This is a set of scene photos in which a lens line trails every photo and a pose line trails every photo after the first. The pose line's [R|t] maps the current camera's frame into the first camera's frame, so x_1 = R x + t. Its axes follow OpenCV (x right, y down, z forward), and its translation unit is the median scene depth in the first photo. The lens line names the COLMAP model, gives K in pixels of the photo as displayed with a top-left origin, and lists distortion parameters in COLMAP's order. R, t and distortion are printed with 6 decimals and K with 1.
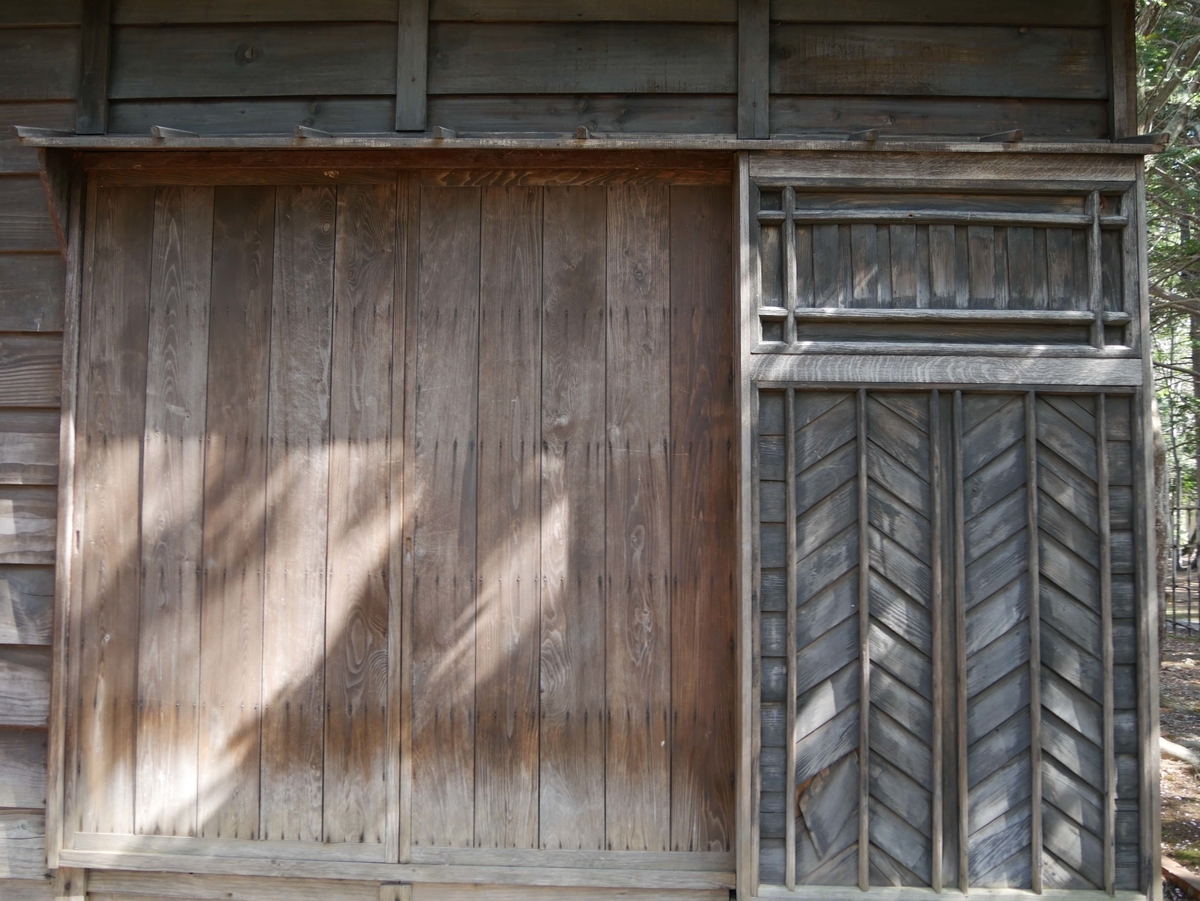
lens RADIAL K [[993.0, 0, 598.4], [0, 993.0, 451.8], [0, 0, 1]] dist [-0.048703, 0.005700]
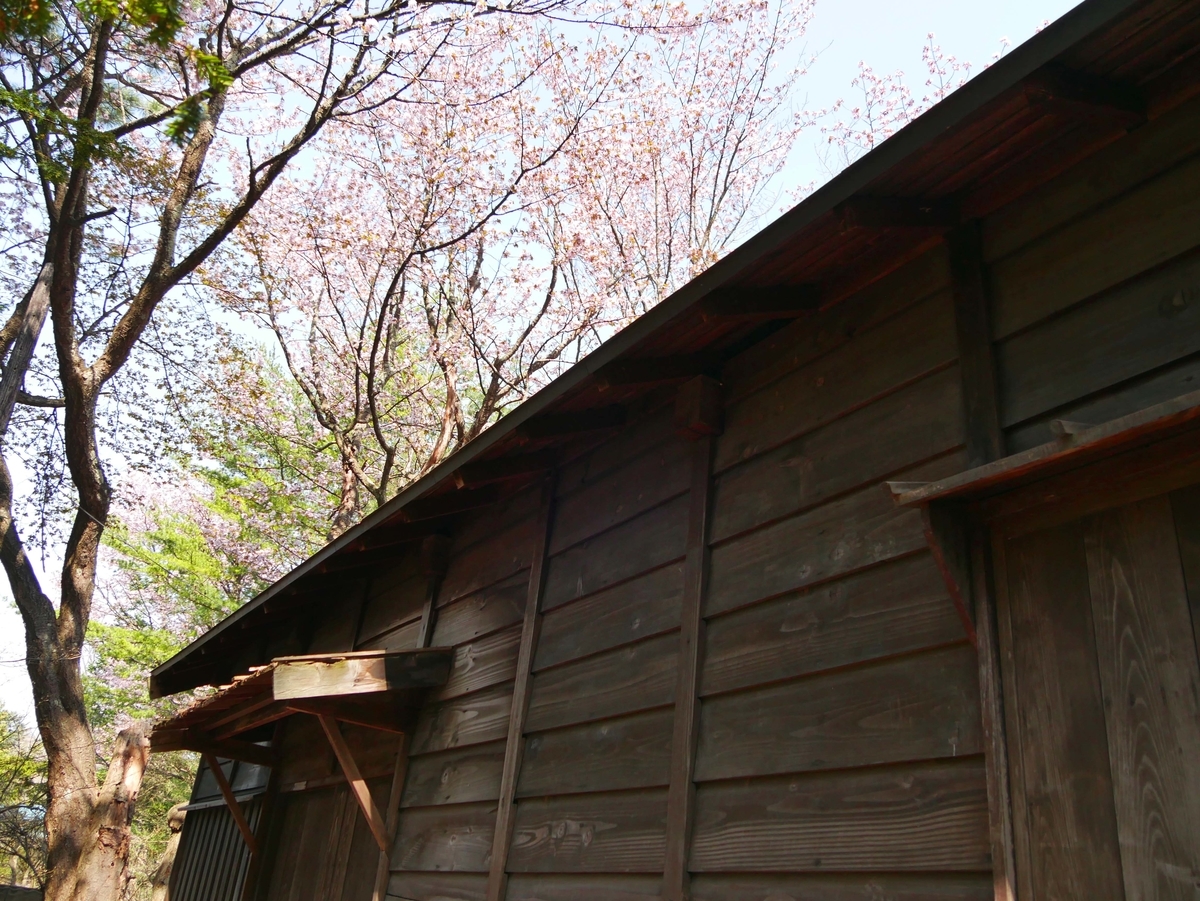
lens RADIAL K [[993.0, 0, 599.4], [0, 993.0, 453.7], [0, 0, 1]] dist [-0.048703, 0.005700]
pose [[0.585502, -0.321658, -0.744126, -0.128734], [-0.045380, 0.903470, -0.426243, -0.007133], [0.809400, 0.283335, 0.514387, 0.372414]]
